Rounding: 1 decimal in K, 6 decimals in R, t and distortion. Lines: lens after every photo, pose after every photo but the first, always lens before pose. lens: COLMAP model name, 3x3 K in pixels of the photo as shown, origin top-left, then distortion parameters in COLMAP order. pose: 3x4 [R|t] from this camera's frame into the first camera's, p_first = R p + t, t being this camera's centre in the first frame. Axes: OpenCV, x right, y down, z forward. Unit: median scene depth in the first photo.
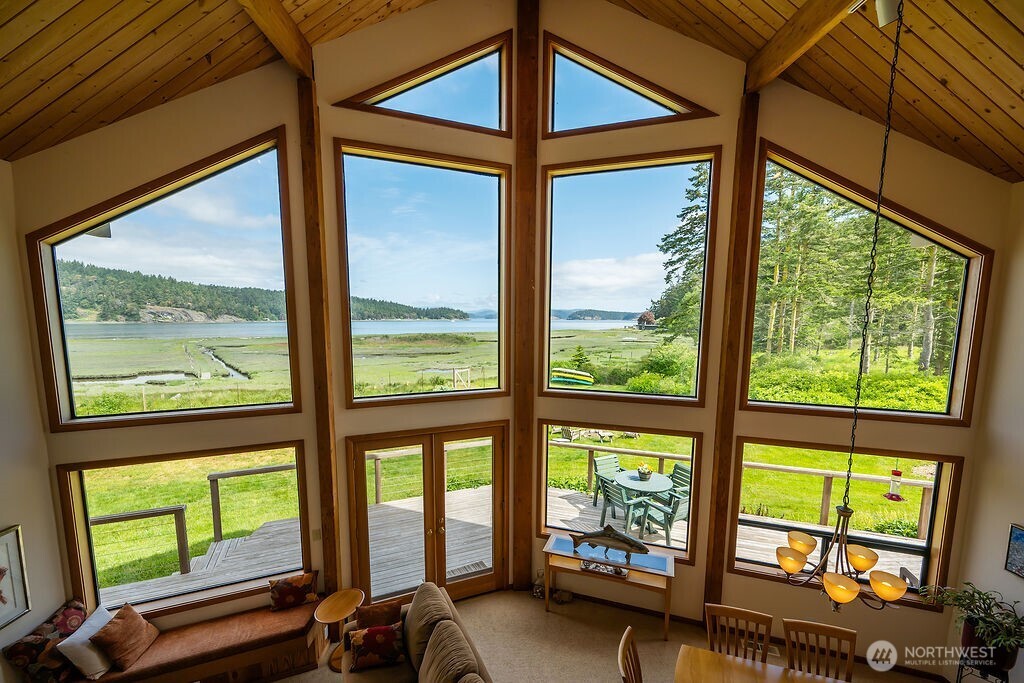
lens RADIAL K [[426.9, 0, 514.8], [0, 426.9, 369.4], [0, 0, 1]] dist [0.000319, -0.000453]
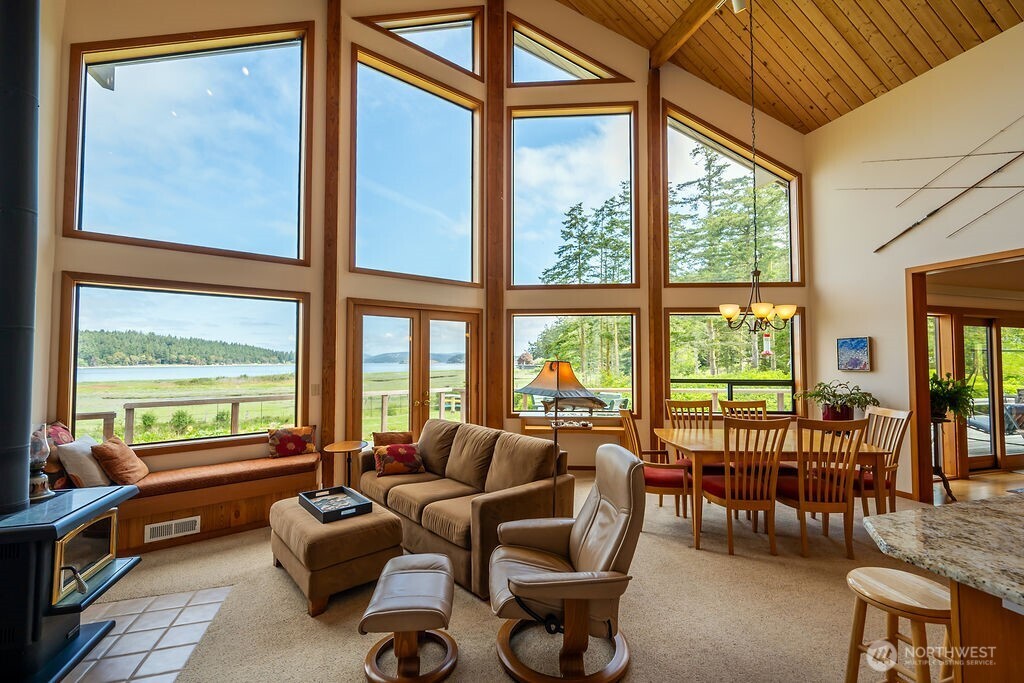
lens RADIAL K [[435.5, 0, 512.0], [0, 435.5, 341.5], [0, 0, 1]] dist [-0.000942, 0.000039]
pose [[0.963940, 0.004670, 0.266078, -0.286348], [0.039058, 0.986536, -0.158813, 0.454713], [-0.263237, 0.163479, 0.950779, -0.130298]]
